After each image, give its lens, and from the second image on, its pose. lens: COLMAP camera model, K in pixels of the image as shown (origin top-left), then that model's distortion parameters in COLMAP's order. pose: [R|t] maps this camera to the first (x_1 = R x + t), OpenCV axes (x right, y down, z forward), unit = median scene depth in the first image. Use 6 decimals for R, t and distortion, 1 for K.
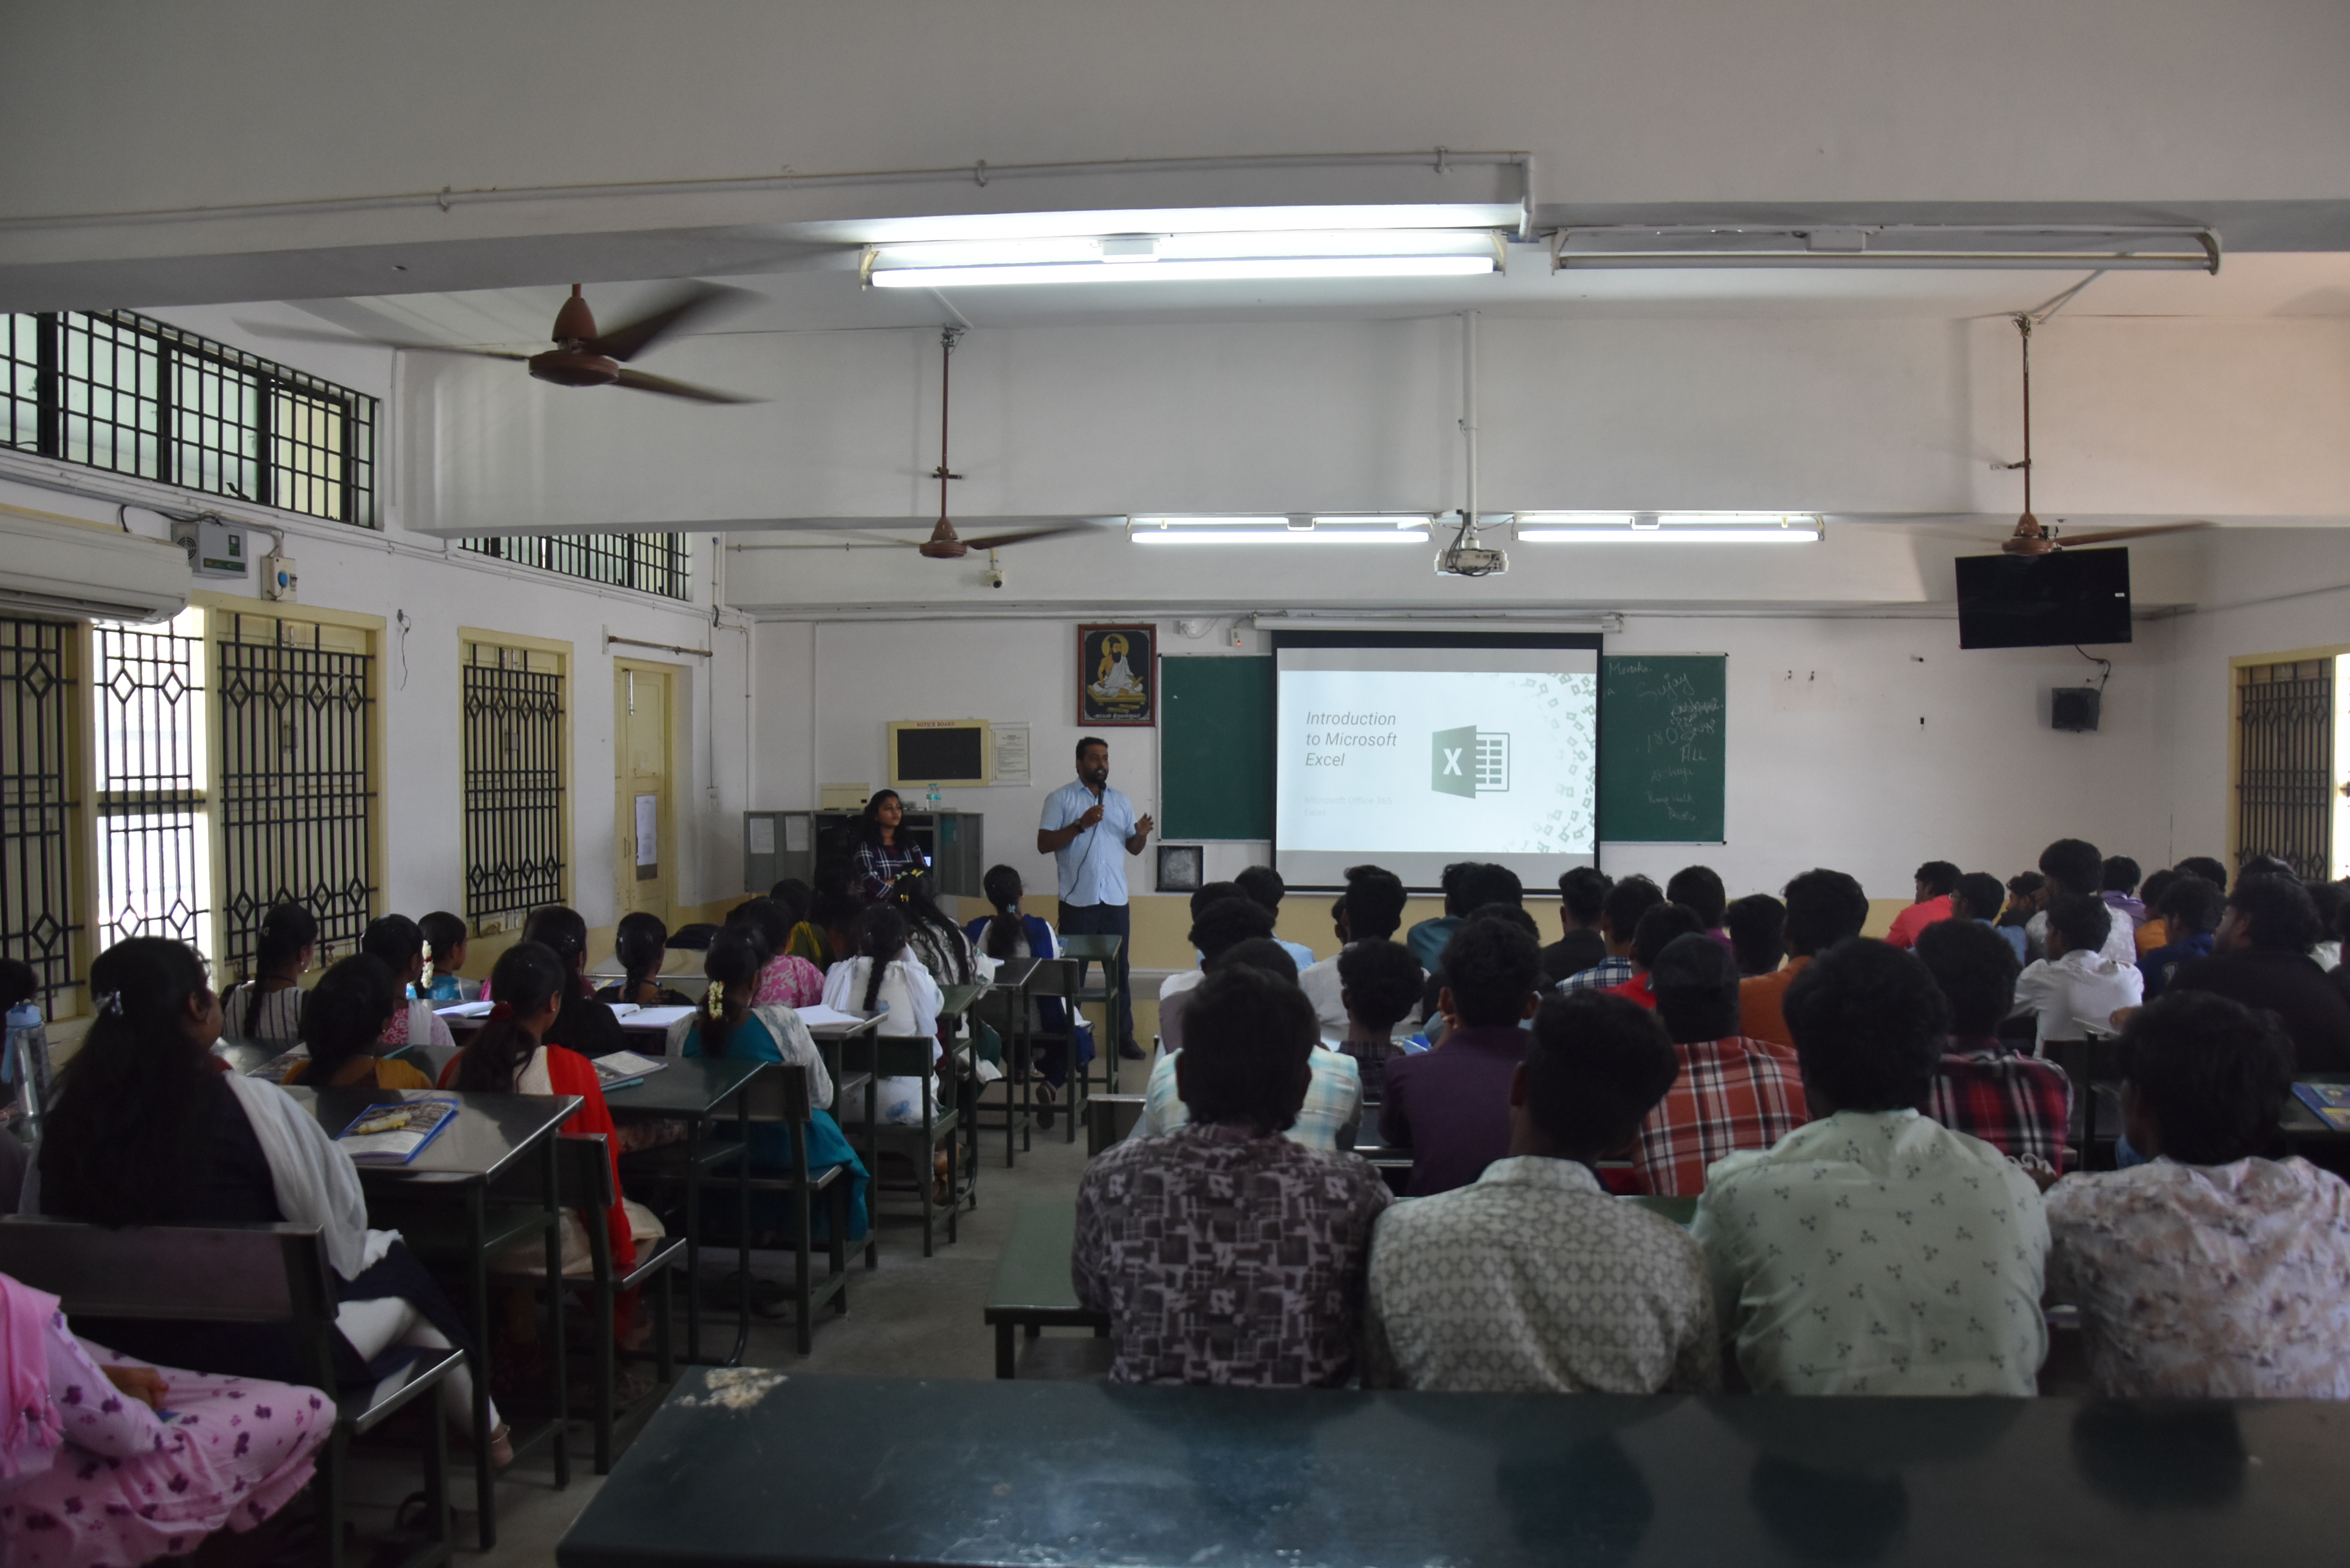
lens RADIAL K [[1808.9, 0, 1165.4], [0, 1808.9, 827.1], [0, 0, 1]] dist [-0.070734, -0.000923]
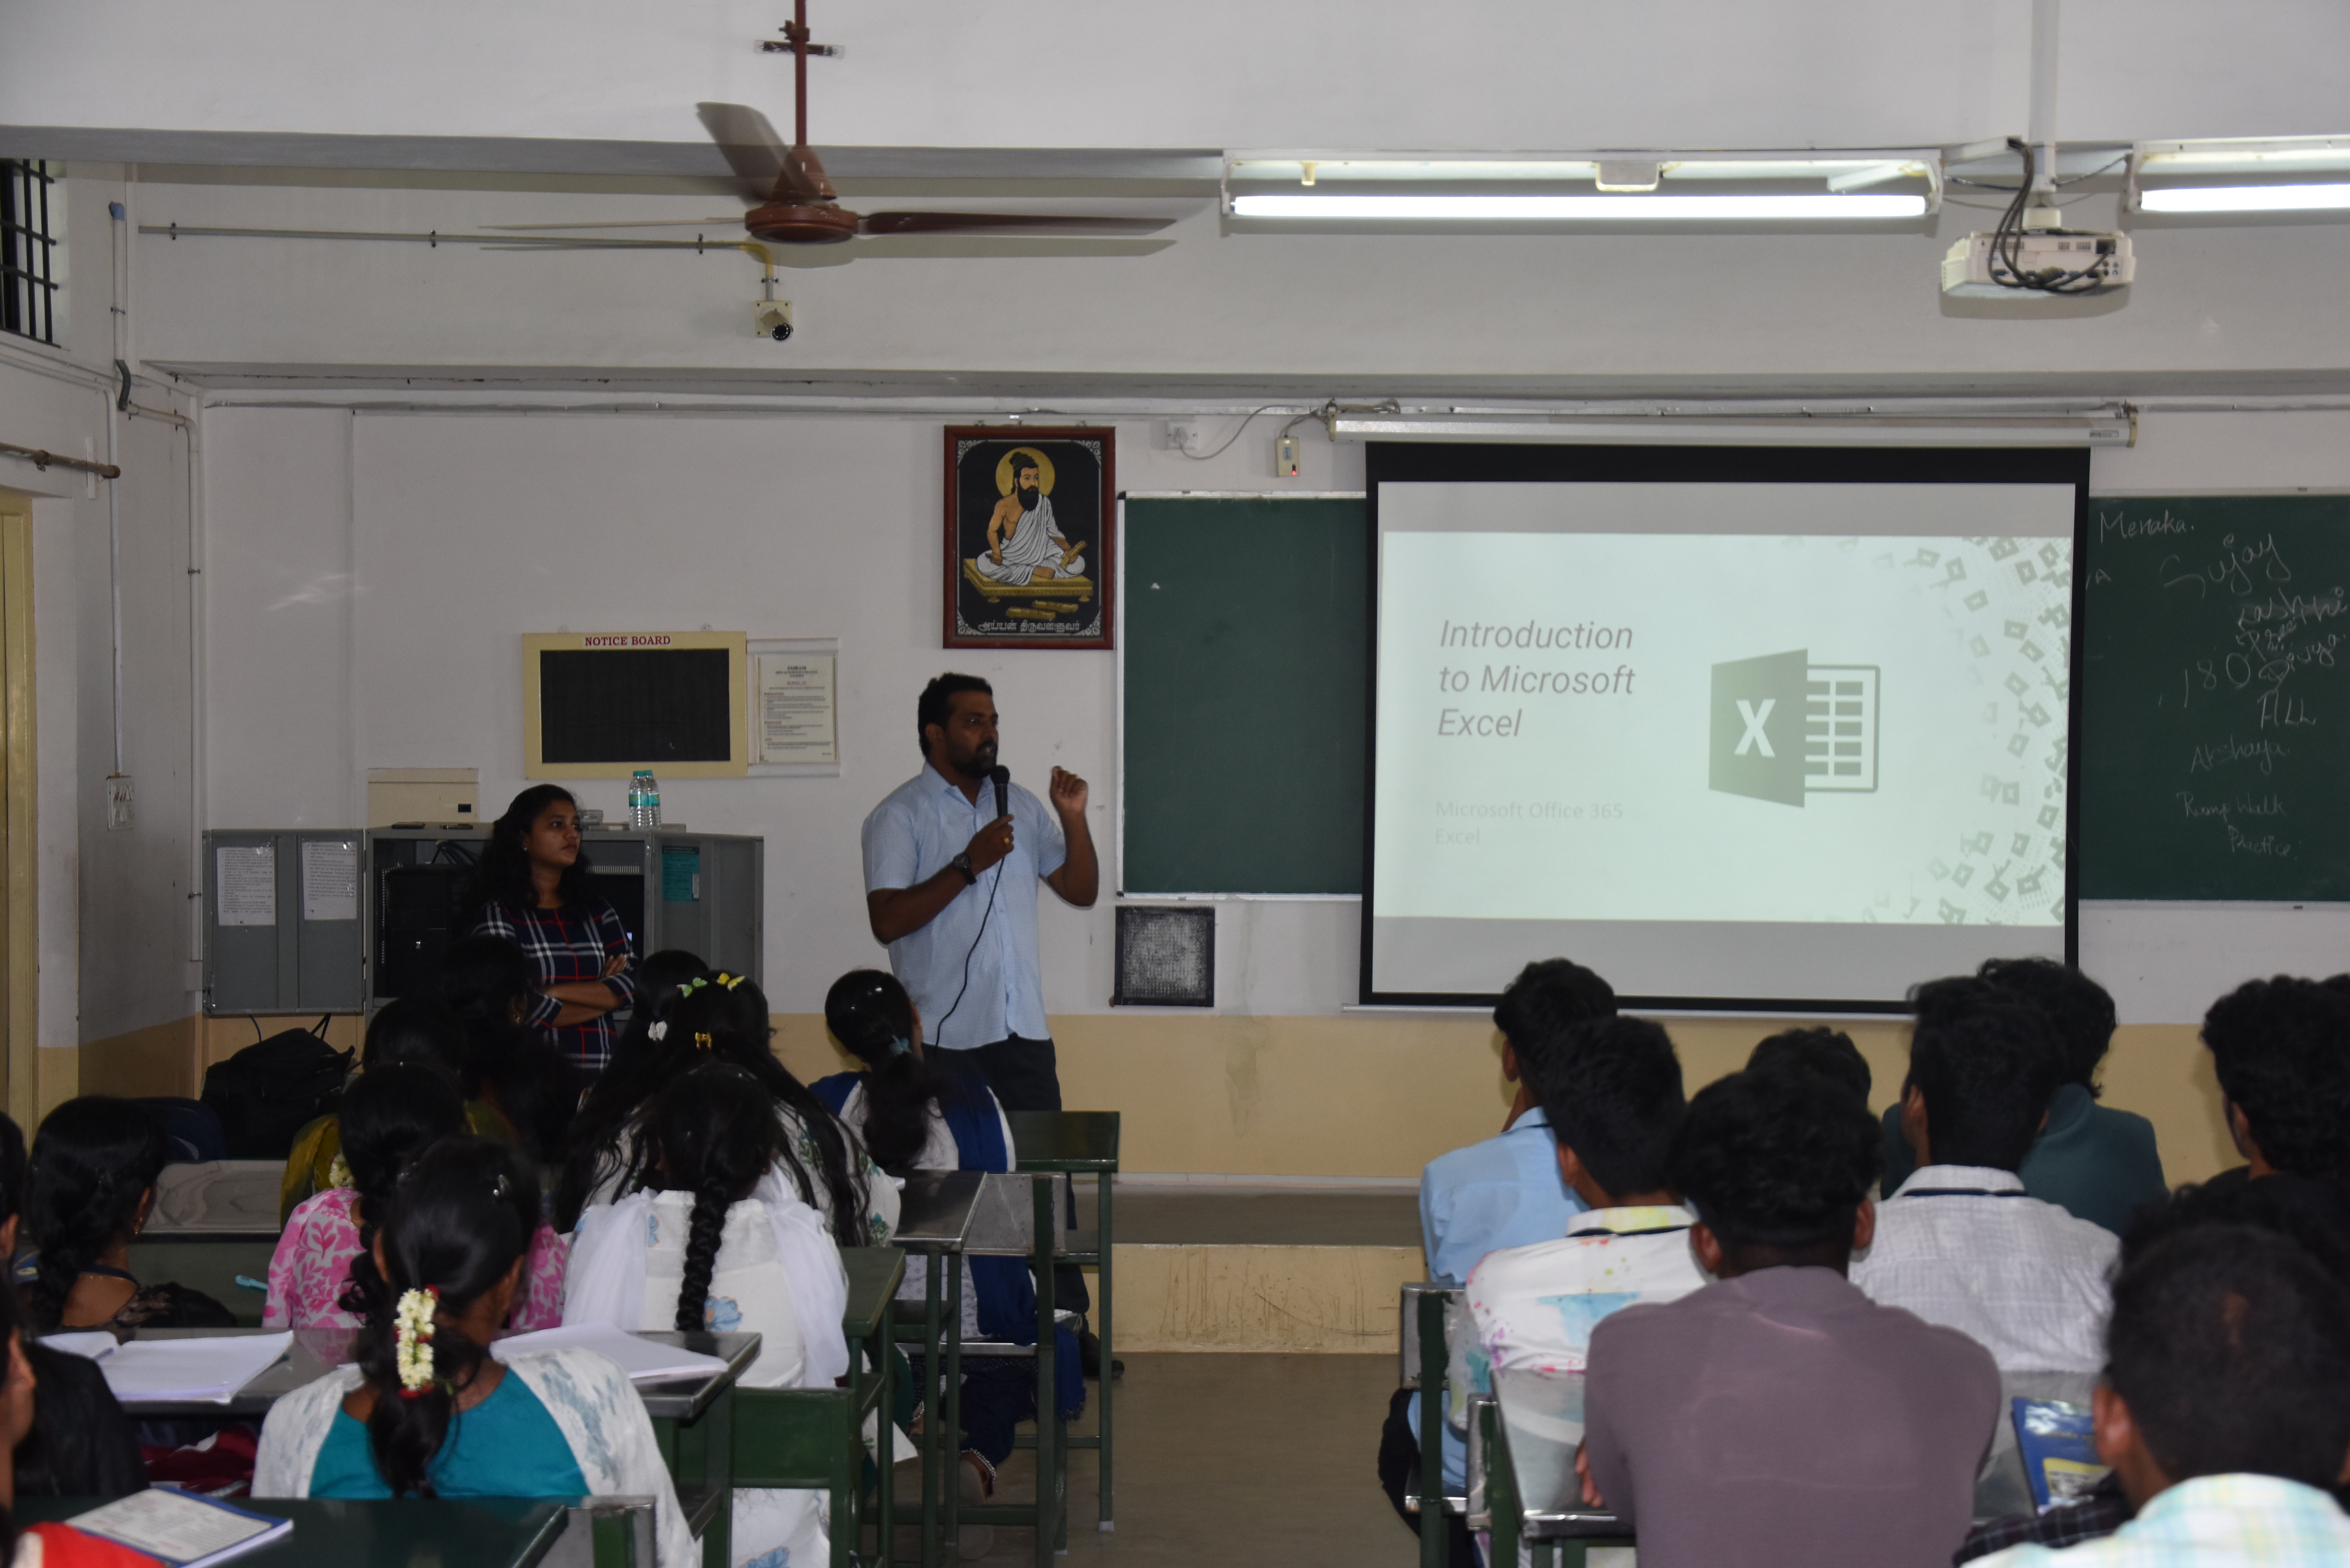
lens RADIAL K [[3560.8, 0, 1174.7], [0, 3560.8, 860.2], [0, 0, 1]] dist [0.257998, 0.107065]
pose [[0.997163, 0.001931, 0.075247, -0.059822], [-0.002060, 0.999997, 0.001633, -0.003324], [-0.075243, -0.001784, 0.997164, 0.089139]]
